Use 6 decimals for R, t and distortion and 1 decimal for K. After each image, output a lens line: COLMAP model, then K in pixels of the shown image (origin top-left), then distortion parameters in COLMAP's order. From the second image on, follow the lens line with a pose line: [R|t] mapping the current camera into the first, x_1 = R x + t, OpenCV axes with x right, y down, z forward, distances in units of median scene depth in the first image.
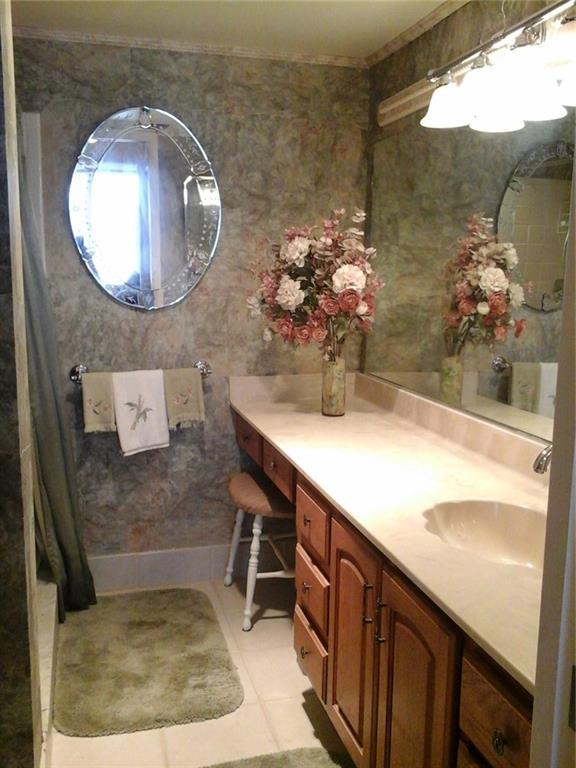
lens RADIAL K [[737.5, 0, 288.0], [0, 737.5, 384.0], [0, 0, 1]] dist [-0.000744, -0.026250]
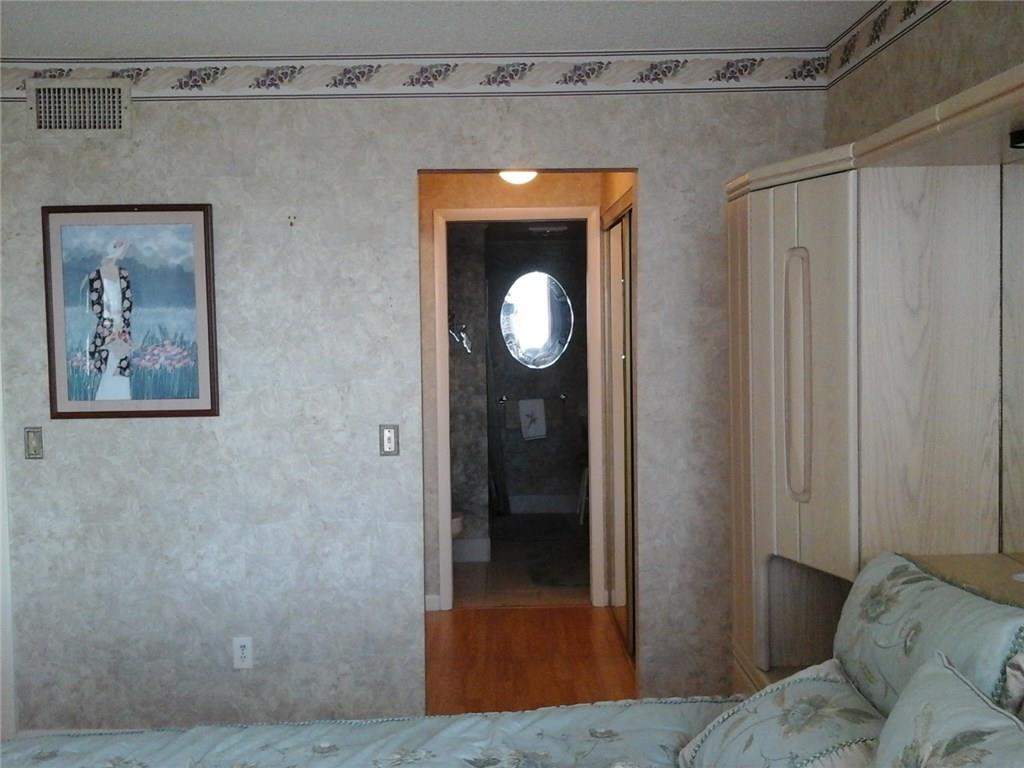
lens RADIAL K [[983.3, 0, 512.0], [0, 983.3, 384.0], [0, 0, 1]] dist [-0.000744, -0.026250]
pose [[0.965164, -0.021326, -0.260776, 0.453369], [-0.000638, 0.996478, -0.083850, 0.168158], [0.261646, 0.081095, 0.961751, -1.626506]]
